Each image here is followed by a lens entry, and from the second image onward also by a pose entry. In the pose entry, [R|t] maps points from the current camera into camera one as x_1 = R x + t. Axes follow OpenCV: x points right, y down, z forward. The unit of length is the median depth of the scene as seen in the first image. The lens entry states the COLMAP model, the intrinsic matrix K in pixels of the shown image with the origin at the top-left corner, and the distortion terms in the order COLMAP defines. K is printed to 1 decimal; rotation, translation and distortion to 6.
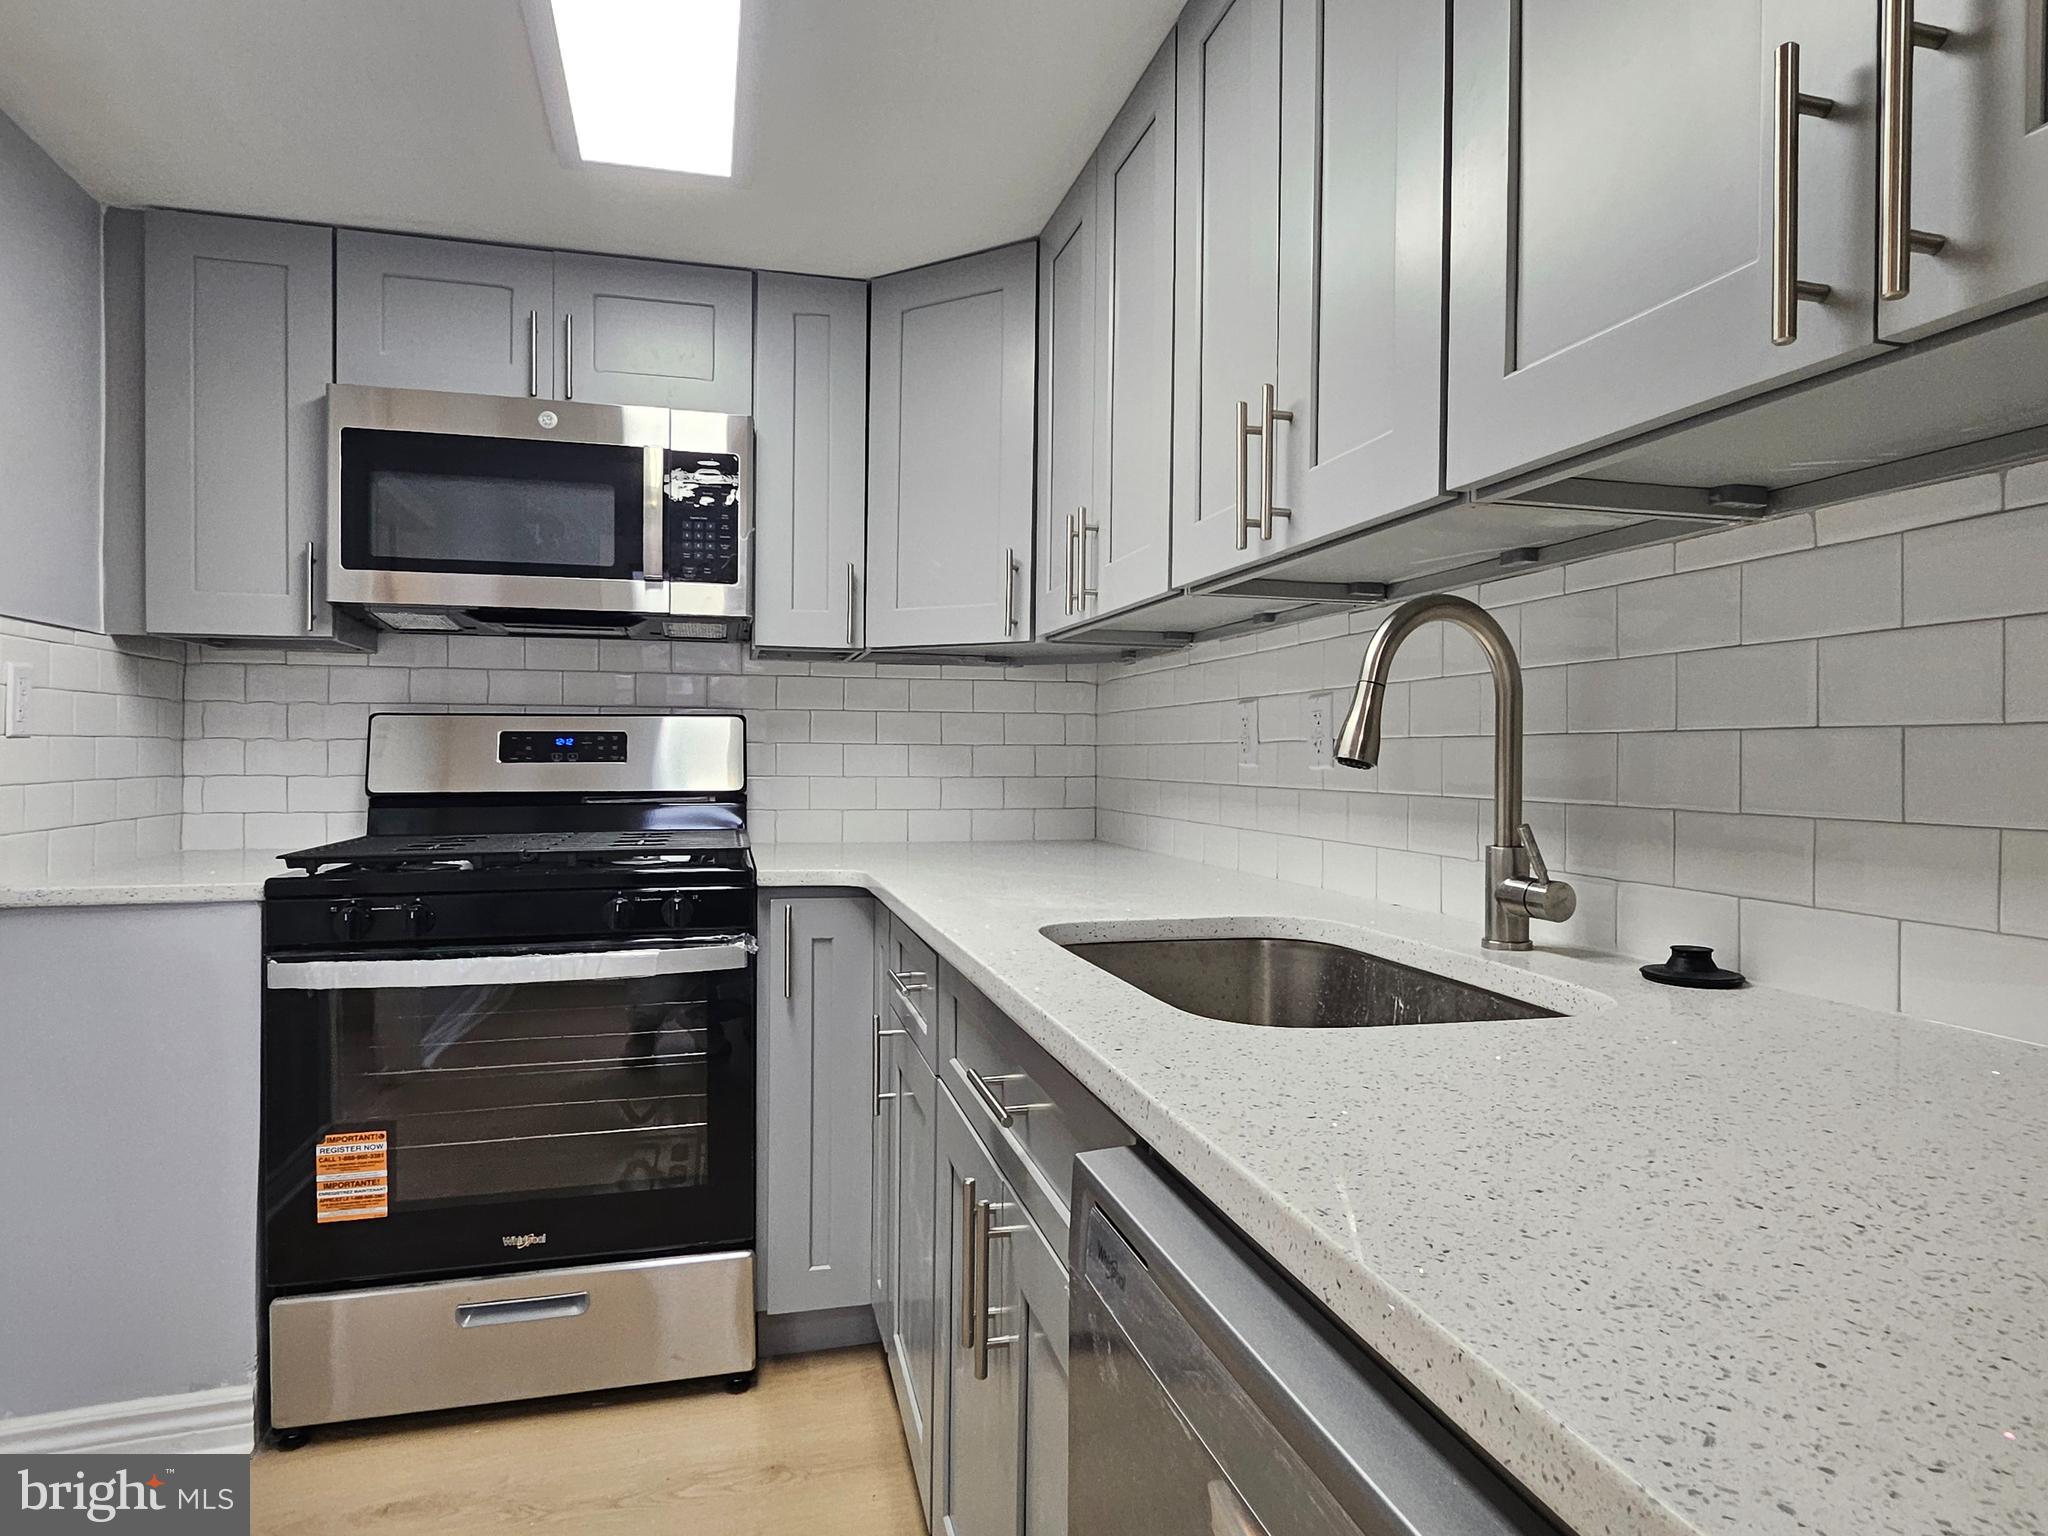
lens RADIAL K [[1181.5, 0, 1020.3], [0, 1181.5, 758.1], [0, 0, 1]] dist [-0.001107, 0.000183]
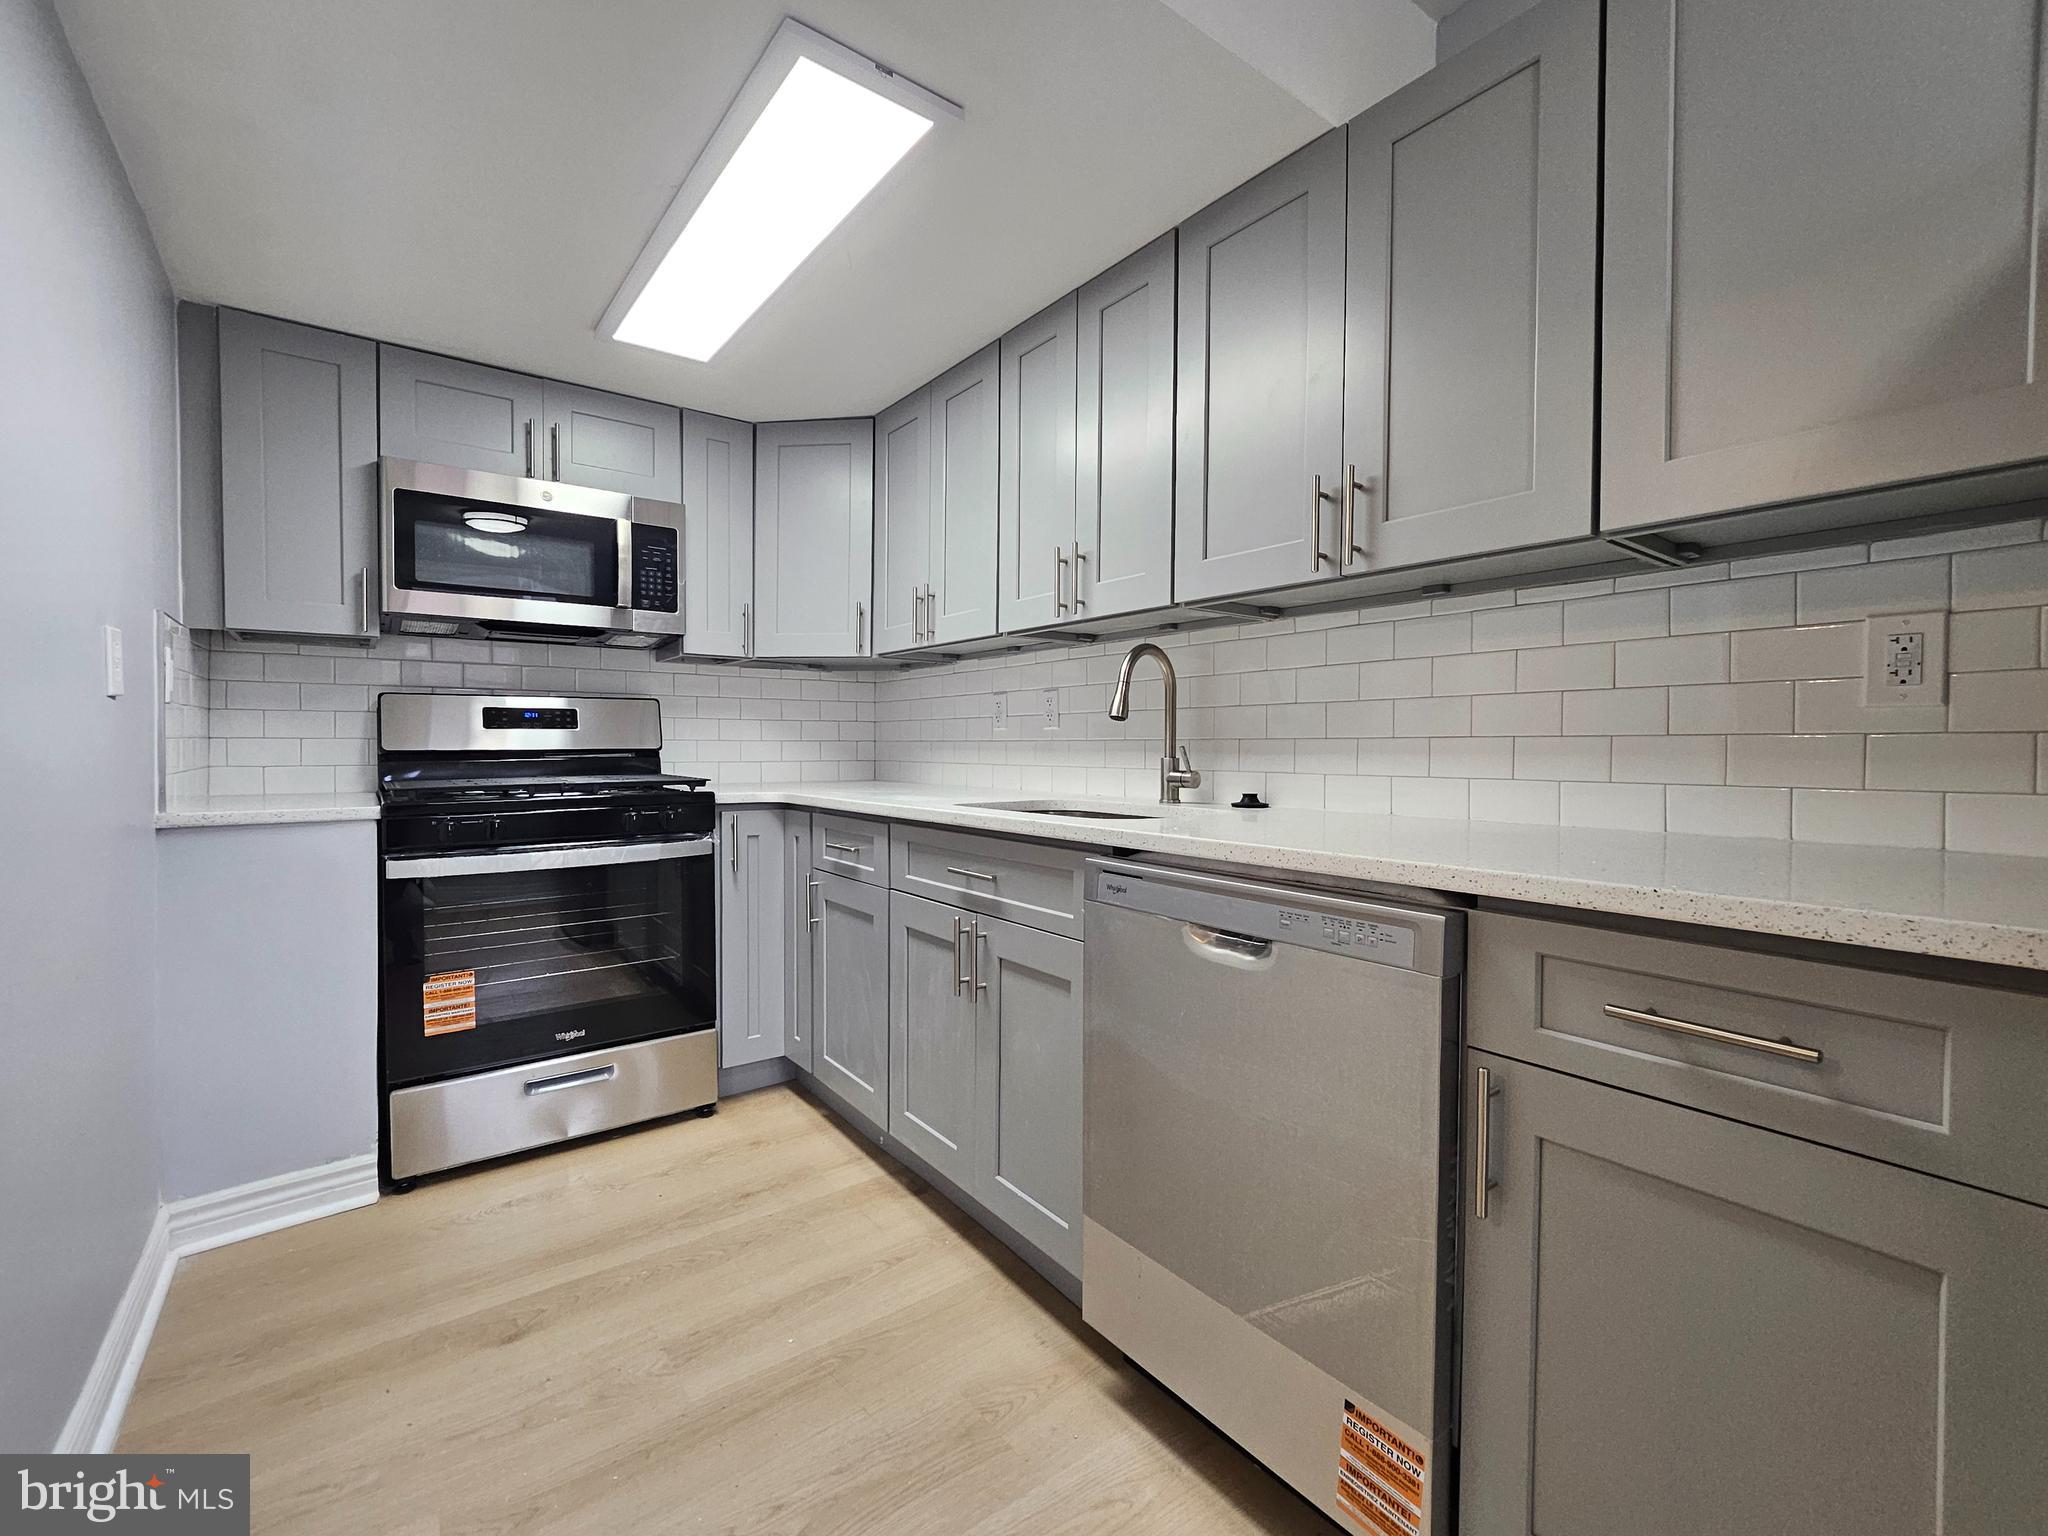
lens RADIAL K [[898.0, 0, 1006.8], [0, 898.0, 764.6], [0, 0, 1]] dist [-0.008631, 0.002530]
pose [[0.925667, -0.010749, 0.378186, -0.339223], [0.003722, 0.999807, 0.019307, 0.035587], [-0.378321, -0.016465, 0.925528, -0.298672]]
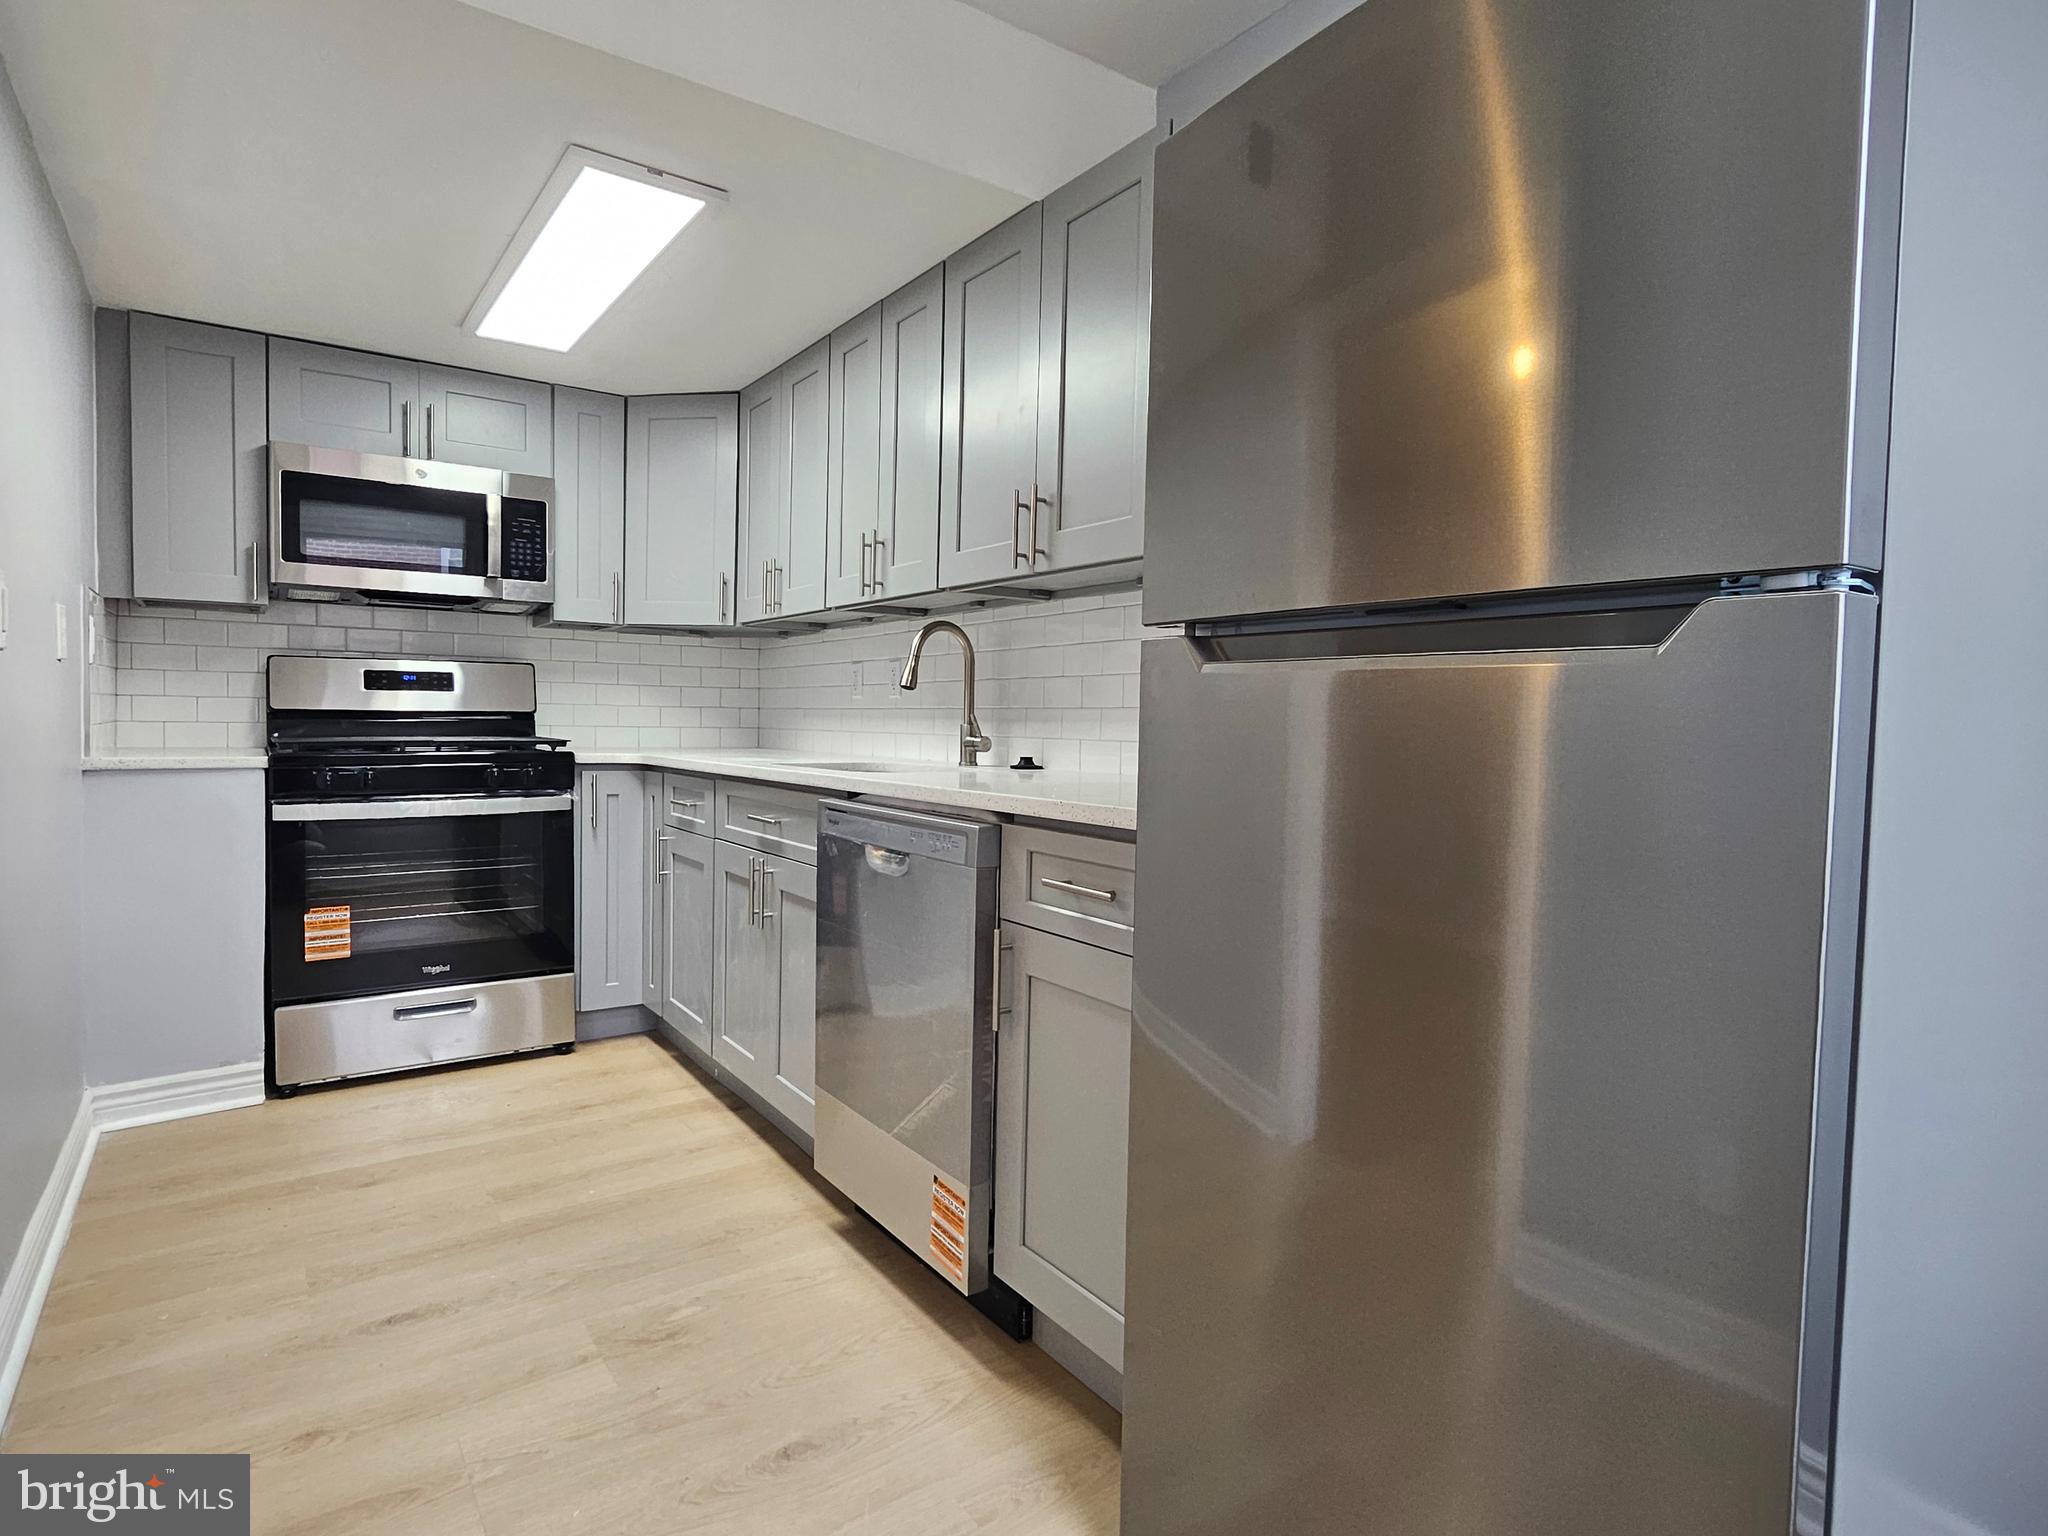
lens RADIAL K [[1146.4, 0, 1016.7], [0, 1146.4, 767.4], [0, 0, 1]] dist [0.001802, -0.007757]
pose [[0.938908, -0.003125, 0.344155, -0.207702], [-0.010342, 0.999251, 0.037288, 0.049424], [-0.344014, -0.038569, 0.938172, -0.842019]]
